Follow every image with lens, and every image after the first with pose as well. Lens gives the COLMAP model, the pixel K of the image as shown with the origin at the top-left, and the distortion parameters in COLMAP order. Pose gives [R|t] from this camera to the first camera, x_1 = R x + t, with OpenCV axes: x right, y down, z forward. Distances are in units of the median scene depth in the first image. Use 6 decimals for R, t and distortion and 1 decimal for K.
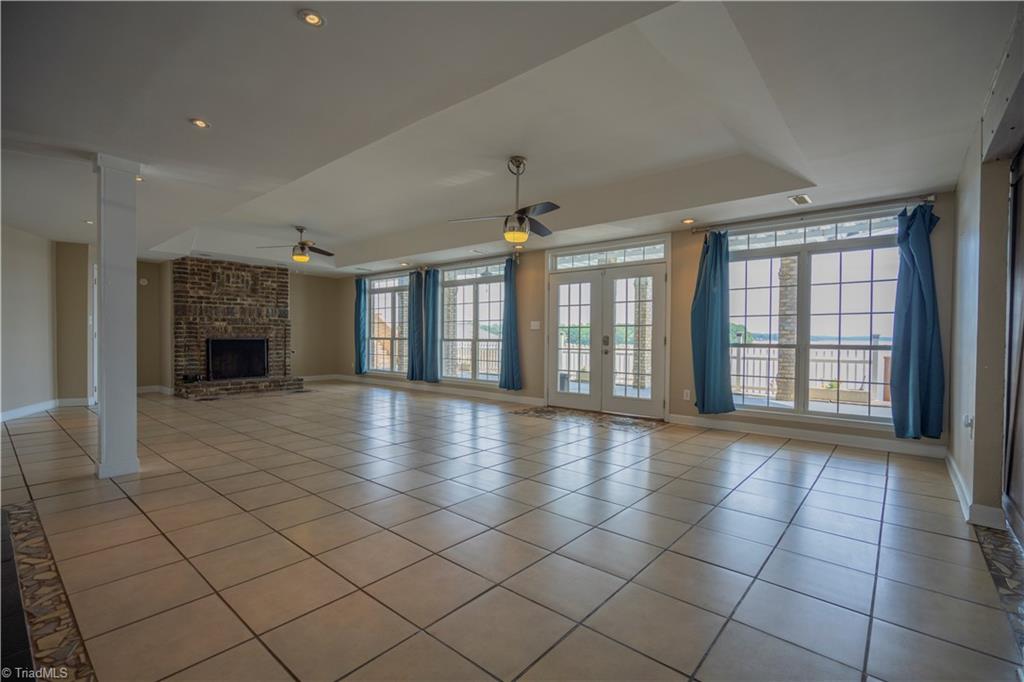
lens RADIAL K [[459.3, 0, 510.4], [0, 459.3, 344.4], [0, 0, 1]] dist [-0.002283, 0.000468]
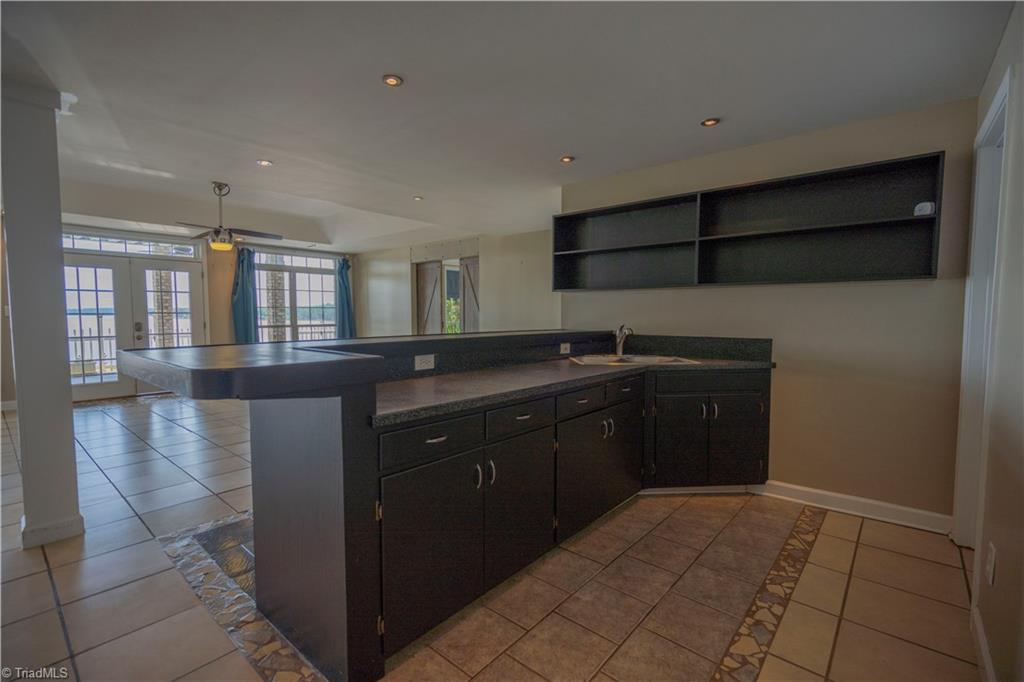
lens RADIAL K [[459.3, 0, 510.4], [0, 459.3, 344.4], [0, 0, 1]] dist [-0.002283, 0.000468]
pose [[0.008719, -0.071590, 0.997396, -0.932578], [0.024180, 0.997157, 0.071361, -0.022930], [-0.999670, 0.023494, 0.010425, 0.143649]]
